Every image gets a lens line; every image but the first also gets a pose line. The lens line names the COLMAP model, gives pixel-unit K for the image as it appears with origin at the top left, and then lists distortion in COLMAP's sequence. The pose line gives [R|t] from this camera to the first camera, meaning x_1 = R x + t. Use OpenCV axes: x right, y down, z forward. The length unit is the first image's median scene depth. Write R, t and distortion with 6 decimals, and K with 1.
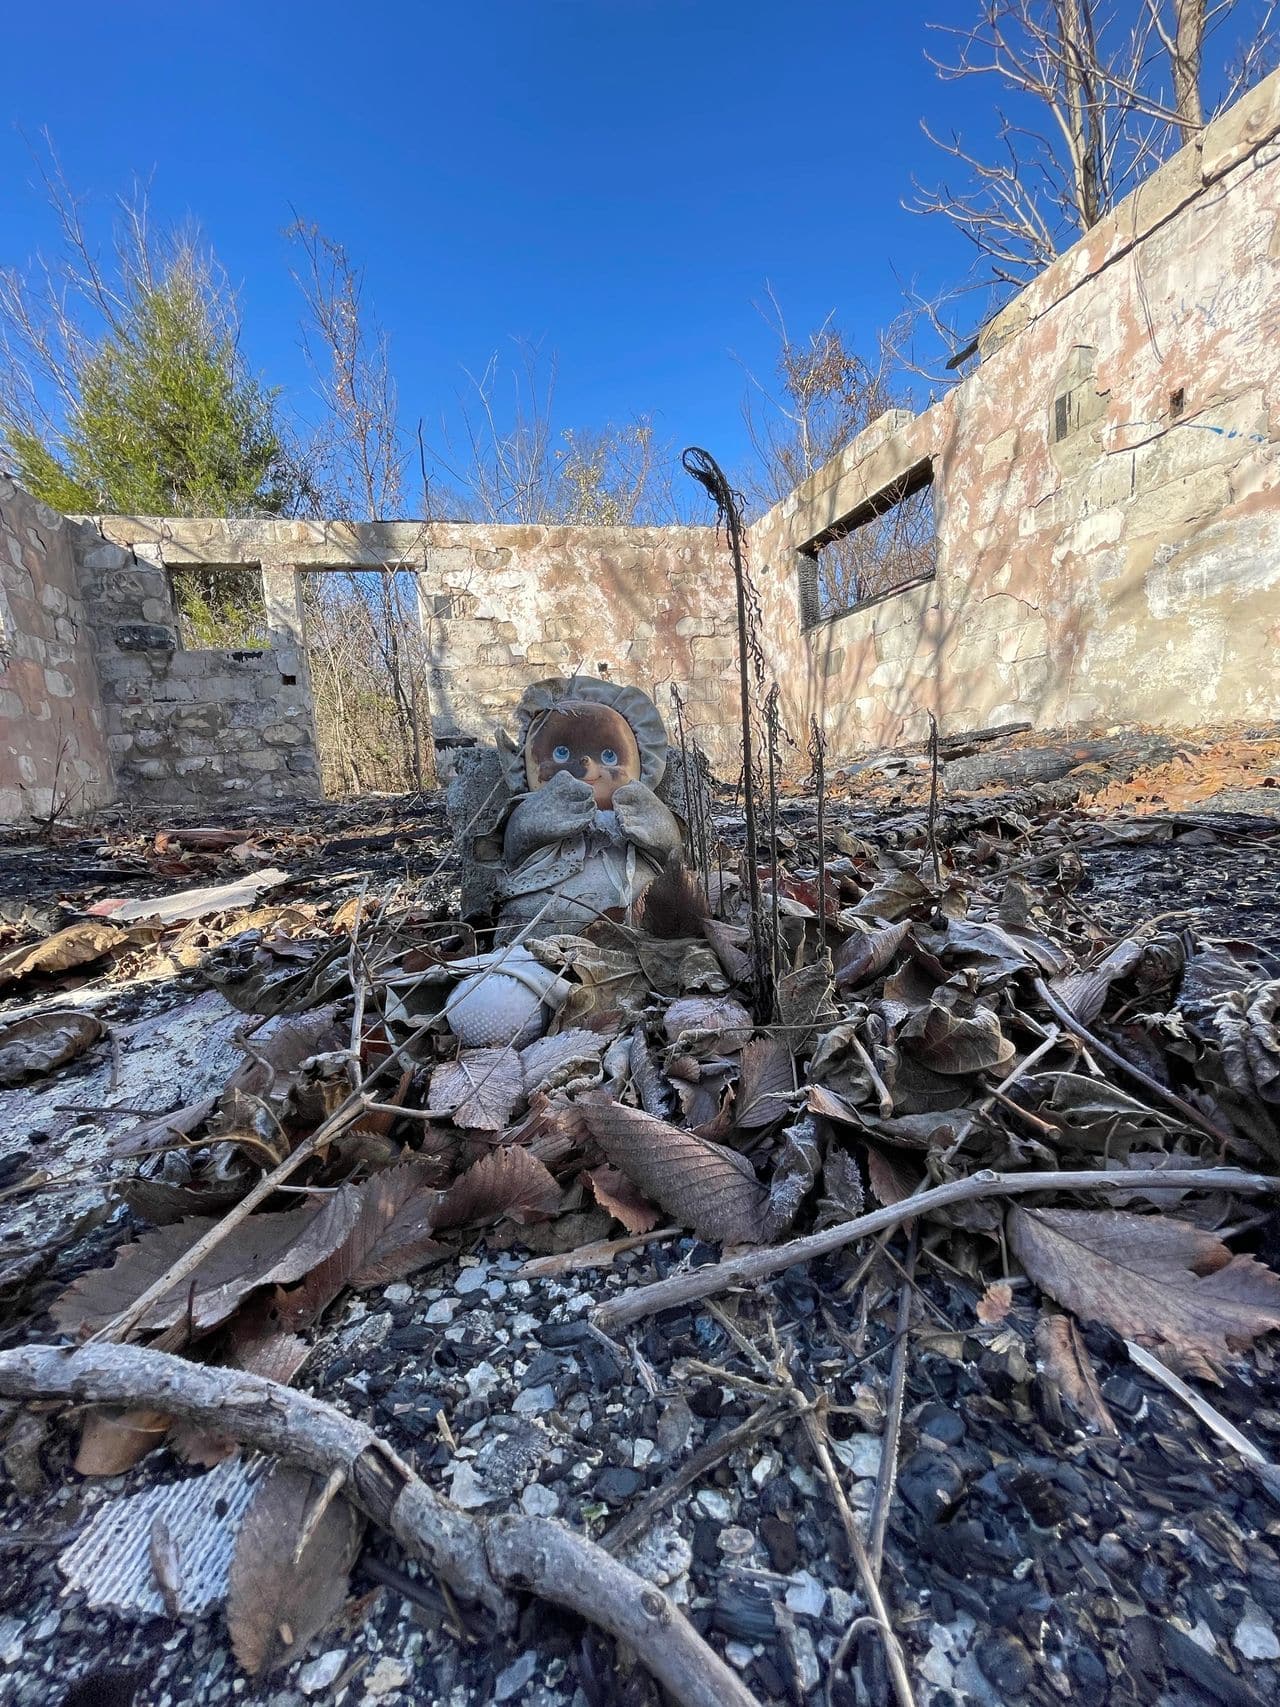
lens RADIAL K [[680.3, 0, 641.7], [0, 680.3, 853.6], [0, 0, 1]] dist [-0.007710, -0.000039]
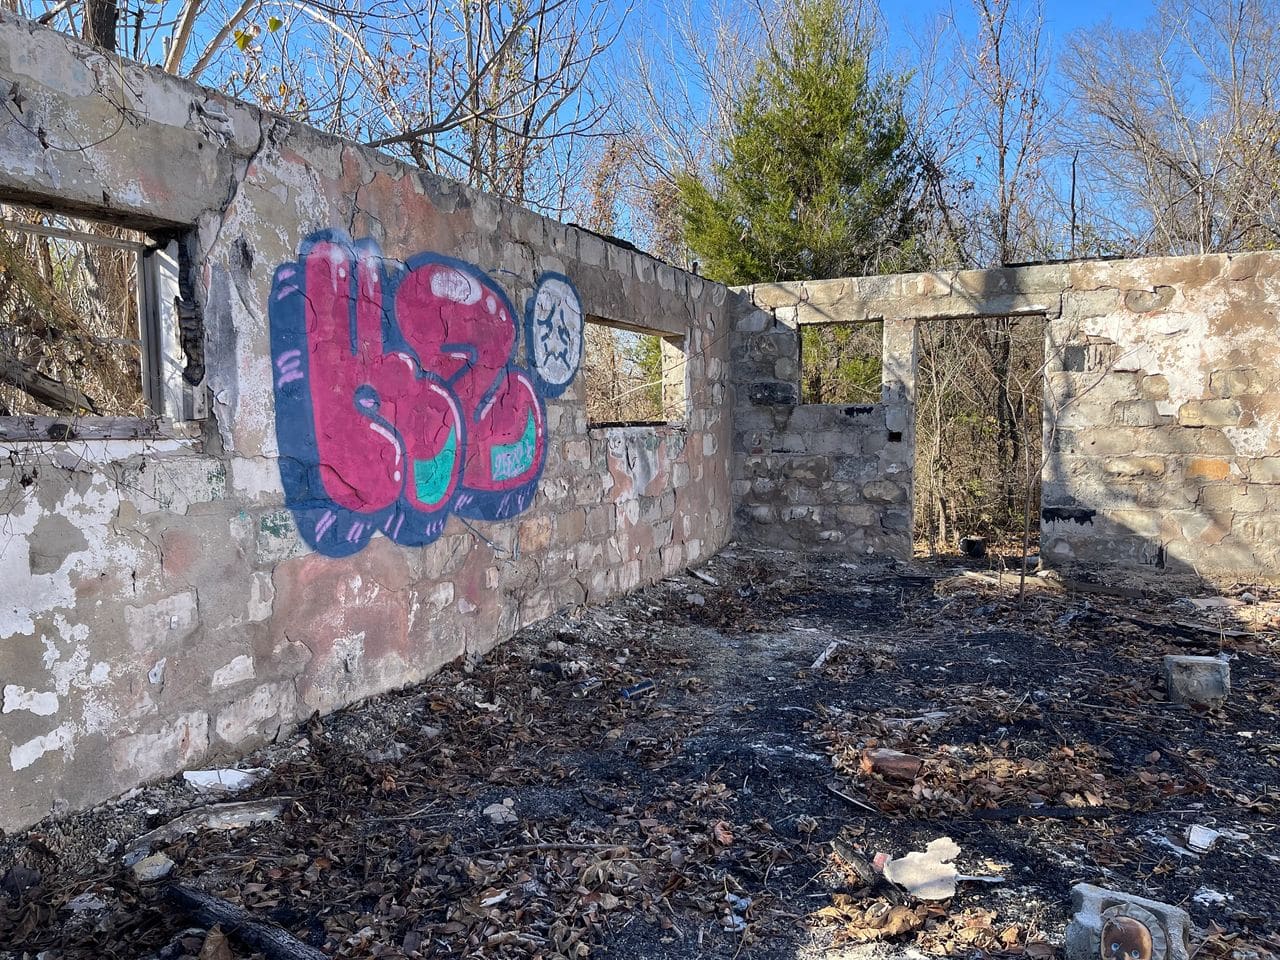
lens RADIAL K [[966.7, 0, 635.1], [0, 966.7, 489.5], [0, 0, 1]] dist [0.066041, -0.092765]
pose [[0.779738, 0.116920, -0.615092, 0.077386], [-0.122978, 0.991872, 0.032644, -0.254240], [0.613910, 0.050189, 0.787779, -0.449542]]
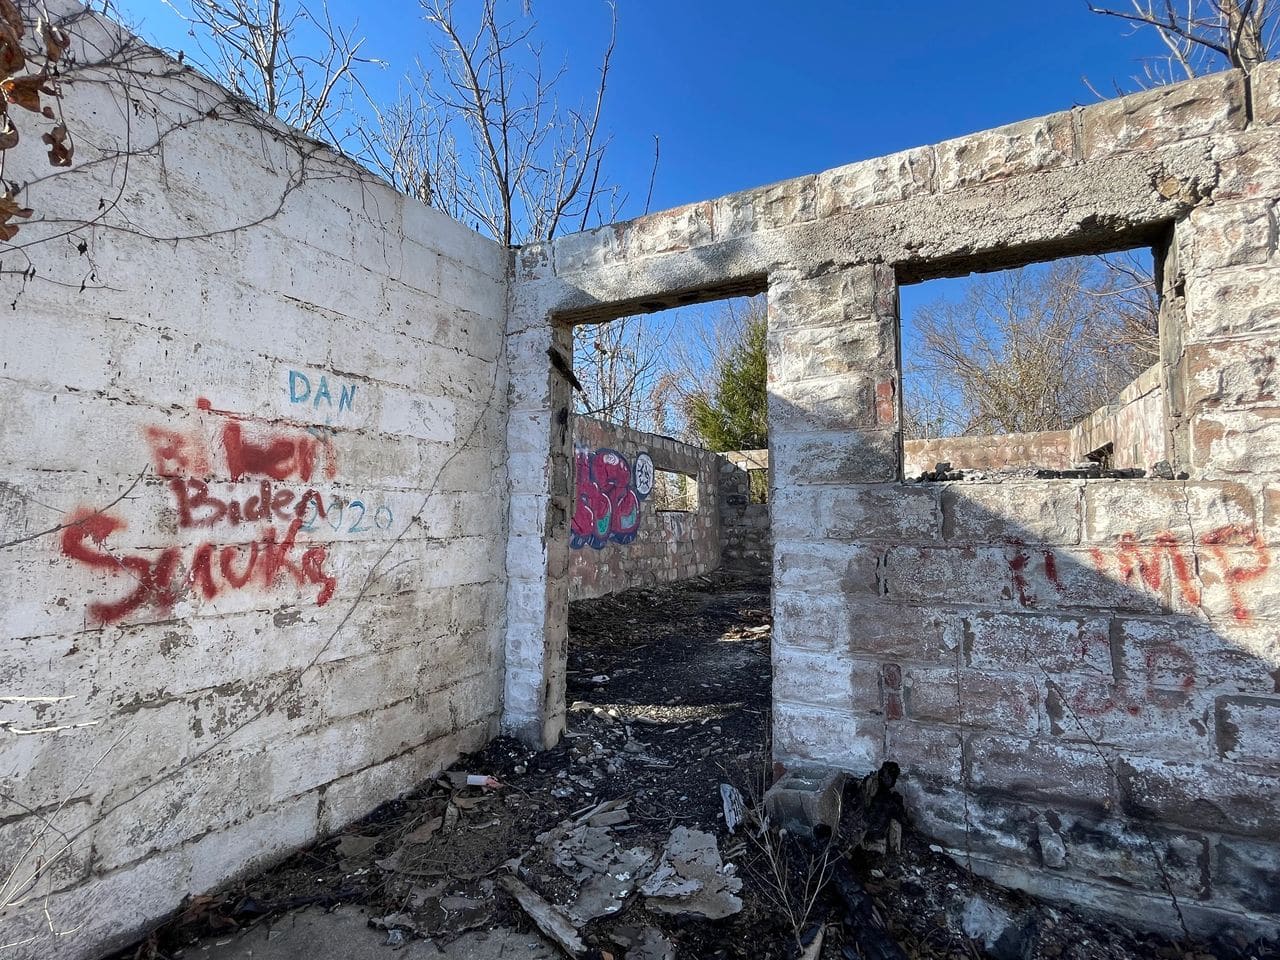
lens RADIAL K [[629.9, 0, 640.0], [0, 629.9, 489.6], [0, 0, 1]] dist [0.018037, 0.001839]
pose [[0.741614, 0.032927, -0.670018, 0.665640], [-0.123896, 0.988335, -0.088565, -0.153294], [0.659286, 0.148693, 0.737043, -1.159909]]
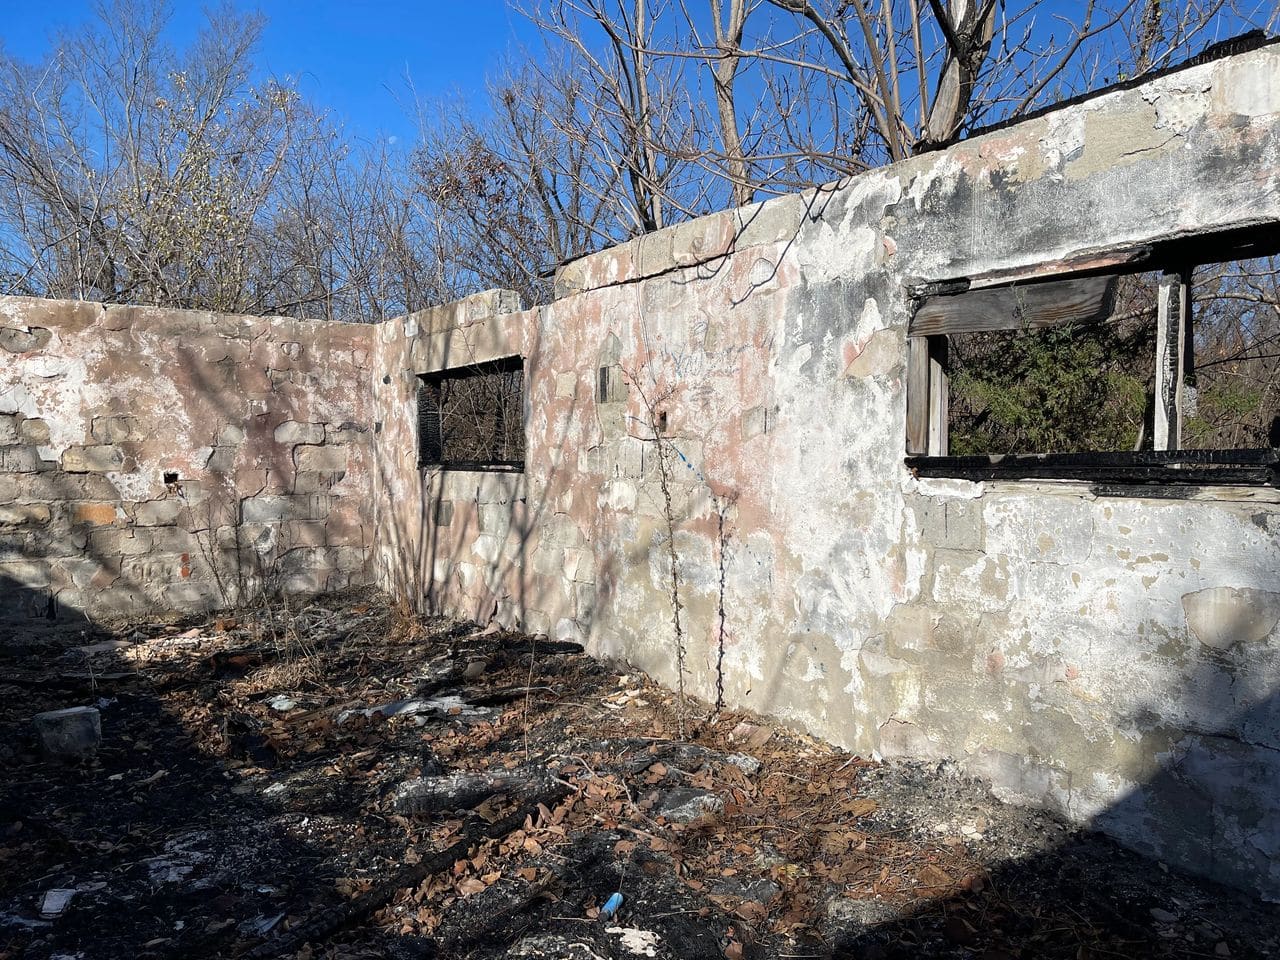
lens RADIAL K [[966.7, 0, 644.3], [0, 966.7, 486.8], [0, 0, 1]] dist [0.066041, -0.092765]
pose [[0.940383, 0.065664, 0.333719, 0.135176], [-0.033844, 0.994383, -0.100289, -0.266084], [-0.338430, 0.083016, 0.937323, -0.427656]]
